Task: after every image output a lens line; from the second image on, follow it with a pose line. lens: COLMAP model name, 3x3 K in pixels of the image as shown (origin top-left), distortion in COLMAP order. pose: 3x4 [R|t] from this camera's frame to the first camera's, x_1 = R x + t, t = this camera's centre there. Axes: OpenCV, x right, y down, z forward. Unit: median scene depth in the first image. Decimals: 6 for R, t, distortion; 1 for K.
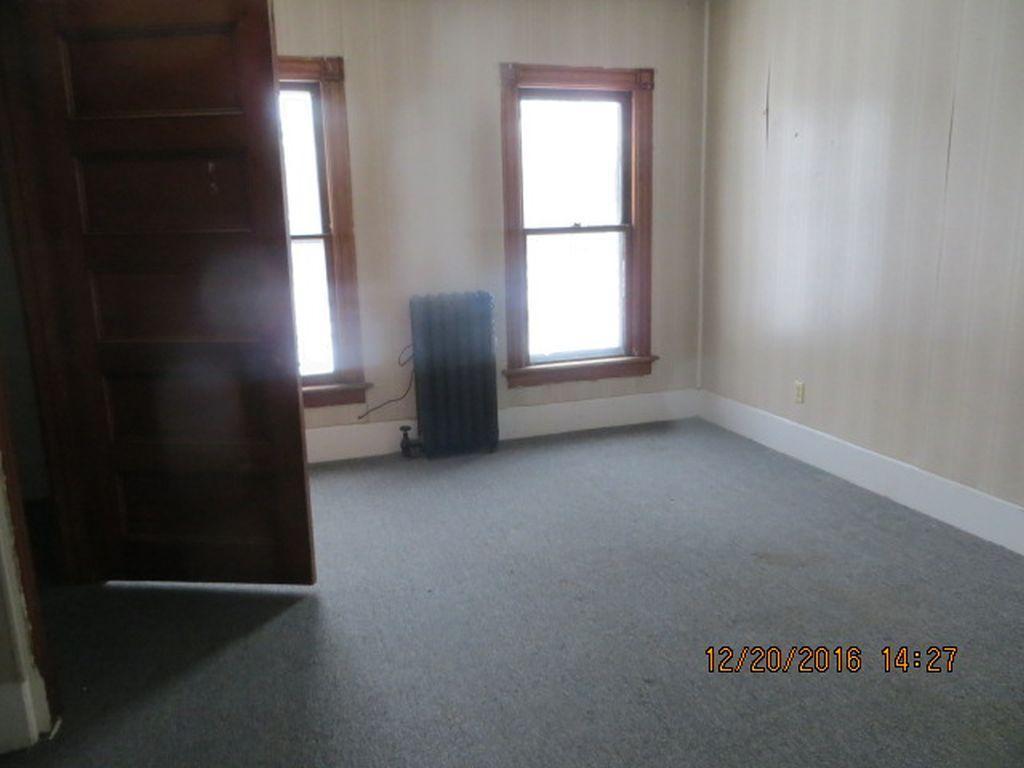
lens RADIAL K [[769.7, 0, 512.0], [0, 769.7, 384.0], [0, 0, 1]] dist [-0.003538, -0.001885]
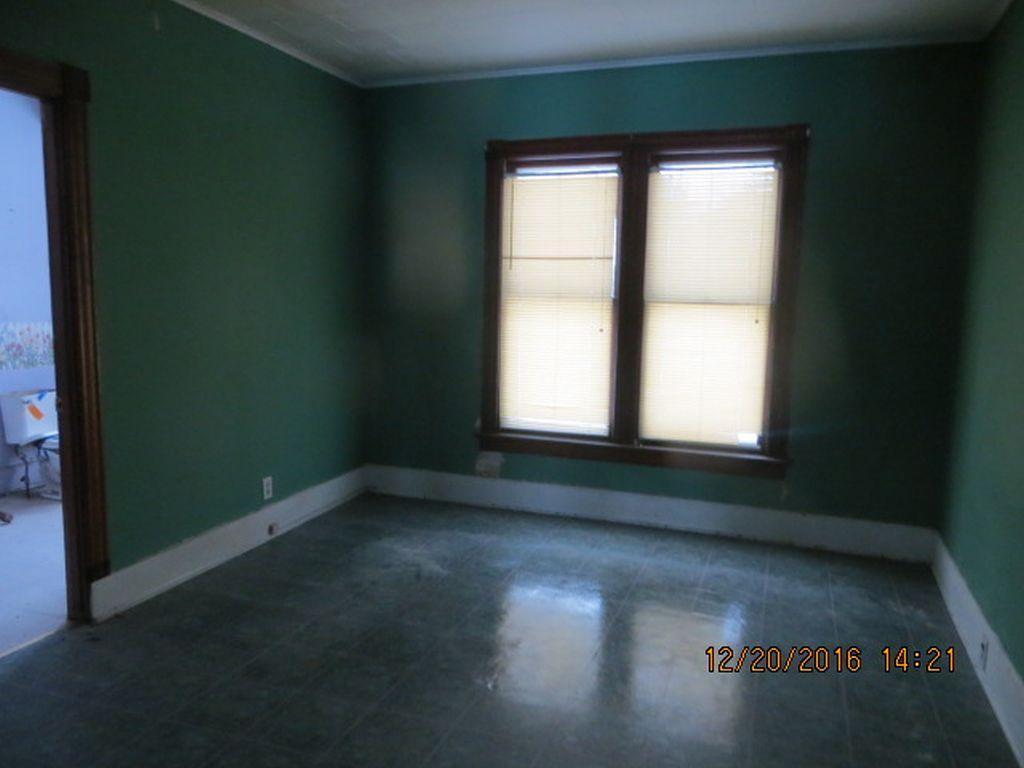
lens RADIAL K [[769.7, 0, 512.0], [0, 769.7, 384.0], [0, 0, 1]] dist [-0.003538, -0.001885]
pose [[0.780477, 0.124095, -0.612745, 0.612273], [-0.173382, 0.984621, -0.021435, -0.065462], [0.600662, 0.122968, 0.789990, 0.212195]]
